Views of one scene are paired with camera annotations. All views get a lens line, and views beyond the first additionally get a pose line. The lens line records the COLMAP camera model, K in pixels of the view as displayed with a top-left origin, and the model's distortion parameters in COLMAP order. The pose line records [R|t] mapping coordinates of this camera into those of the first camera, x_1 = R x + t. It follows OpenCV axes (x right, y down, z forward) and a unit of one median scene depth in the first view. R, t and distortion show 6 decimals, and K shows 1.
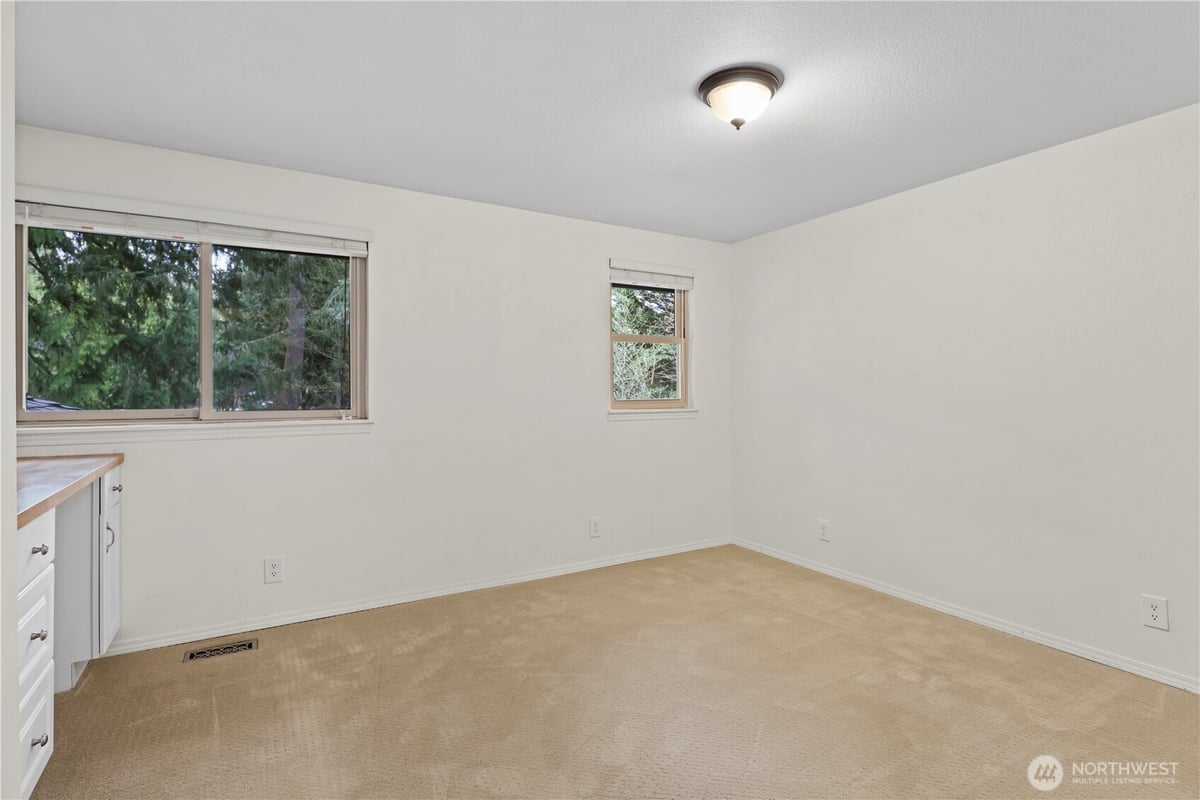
lens RADIAL K [[585.9, 0, 597.9], [0, 585.9, 392.5], [0, 0, 1]] dist [-0.000178, -0.000224]
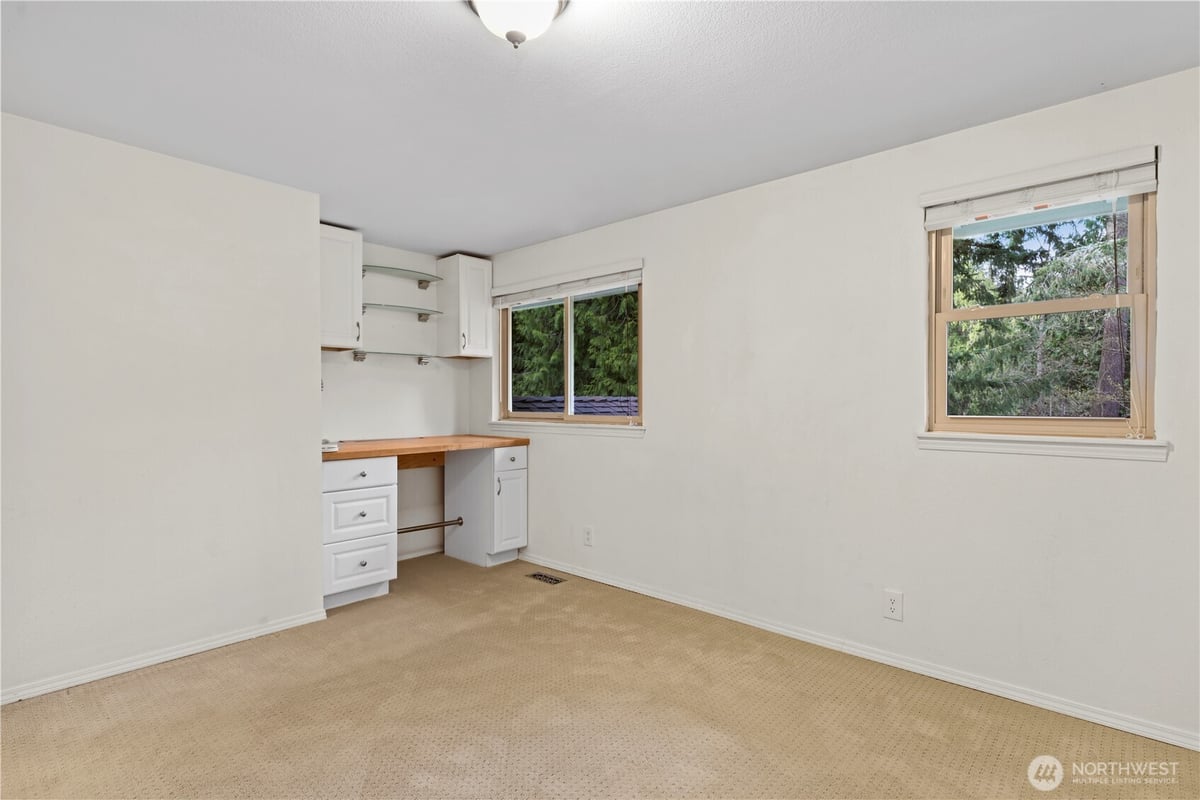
lens RADIAL K [[589.0, 0, 600.0], [0, 589.0, 400.0], [0, 0, 1]] dist [-0.000206, -0.000457]
pose [[0.289531, 0.001902, -0.957167, 0.751170], [-0.006645, 0.999978, -0.000023, -0.004321], [0.957145, 0.006367, 0.289538, 0.660525]]
